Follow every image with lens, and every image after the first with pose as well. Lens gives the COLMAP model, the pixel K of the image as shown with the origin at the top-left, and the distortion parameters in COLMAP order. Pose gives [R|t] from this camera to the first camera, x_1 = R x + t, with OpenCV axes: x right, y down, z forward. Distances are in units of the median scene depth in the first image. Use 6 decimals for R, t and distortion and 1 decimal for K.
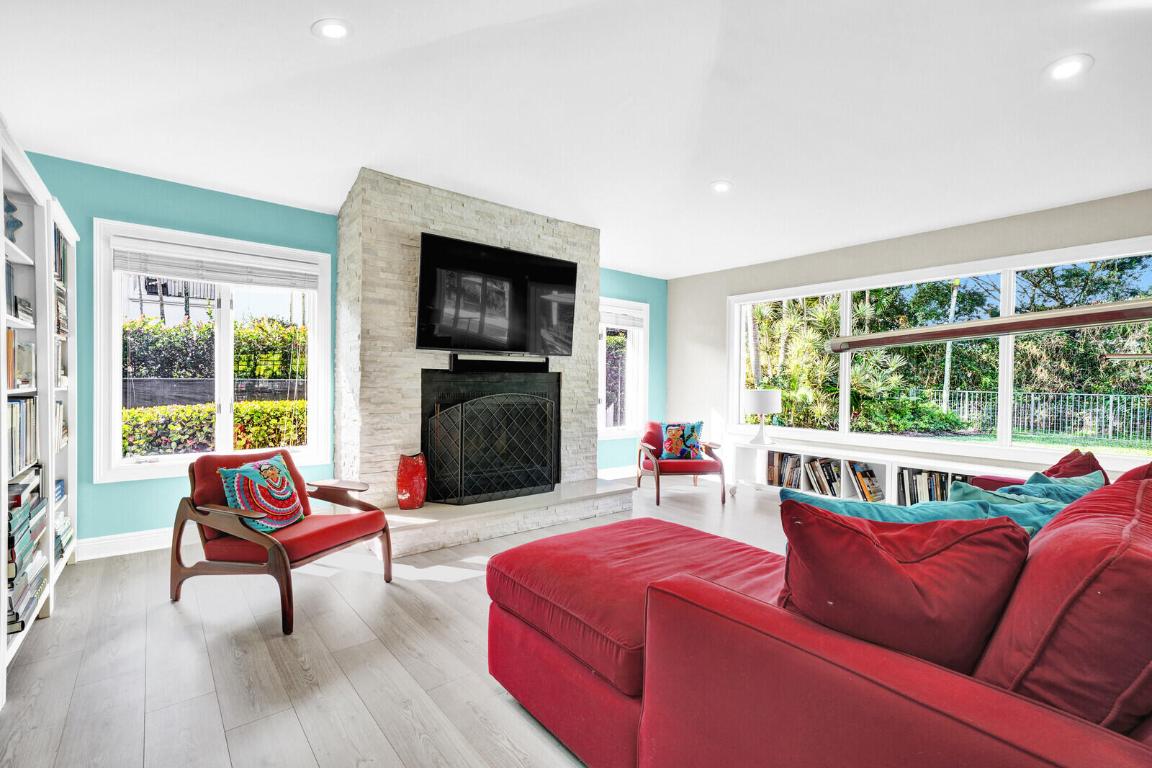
lens RADIAL K [[524.5, 0, 584.8], [0, 524.5, 388.0], [0, 0, 1]] dist [0.009691, 0.001601]
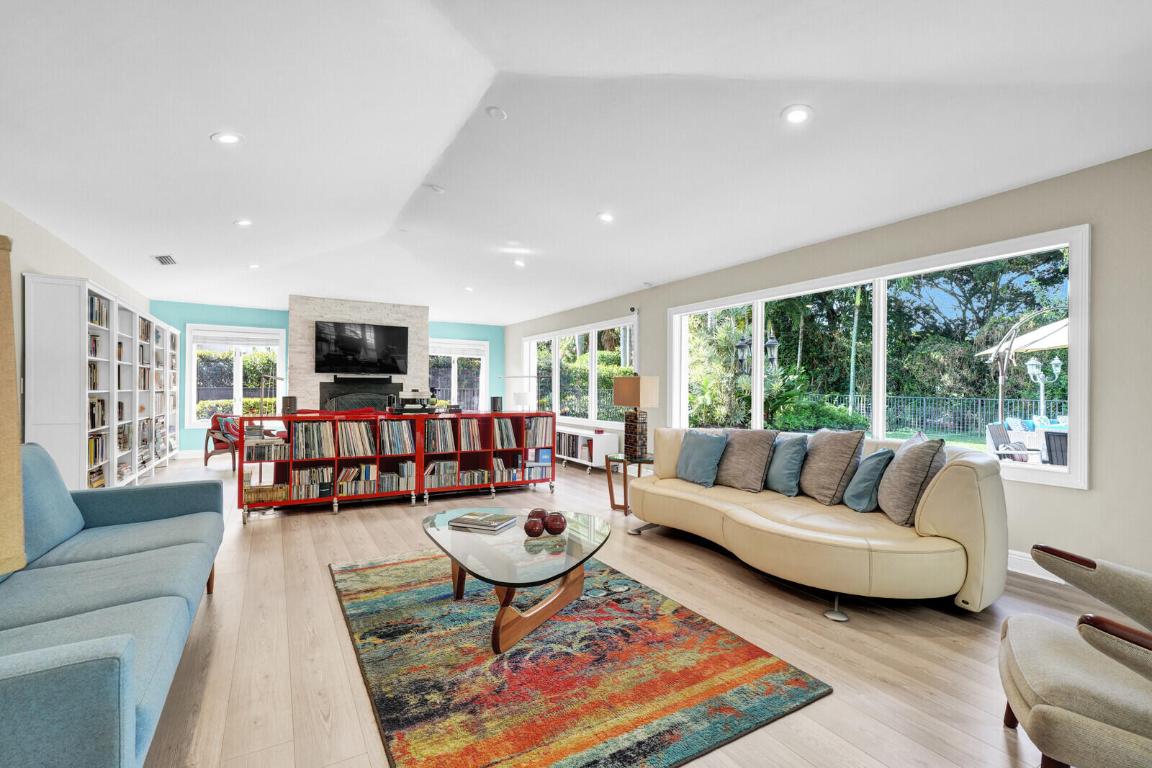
lens RADIAL K [[524.5, 0, 573.3], [0, 524.5, 388.2], [0, 0, 1]] dist [0.009691, 0.001601]
pose [[0.987228, -0.004317, -0.159256, 1.078281], [0.001695, 0.999861, -0.016595, 0.026610], [0.159306, 0.016113, 0.987098, -0.985557]]
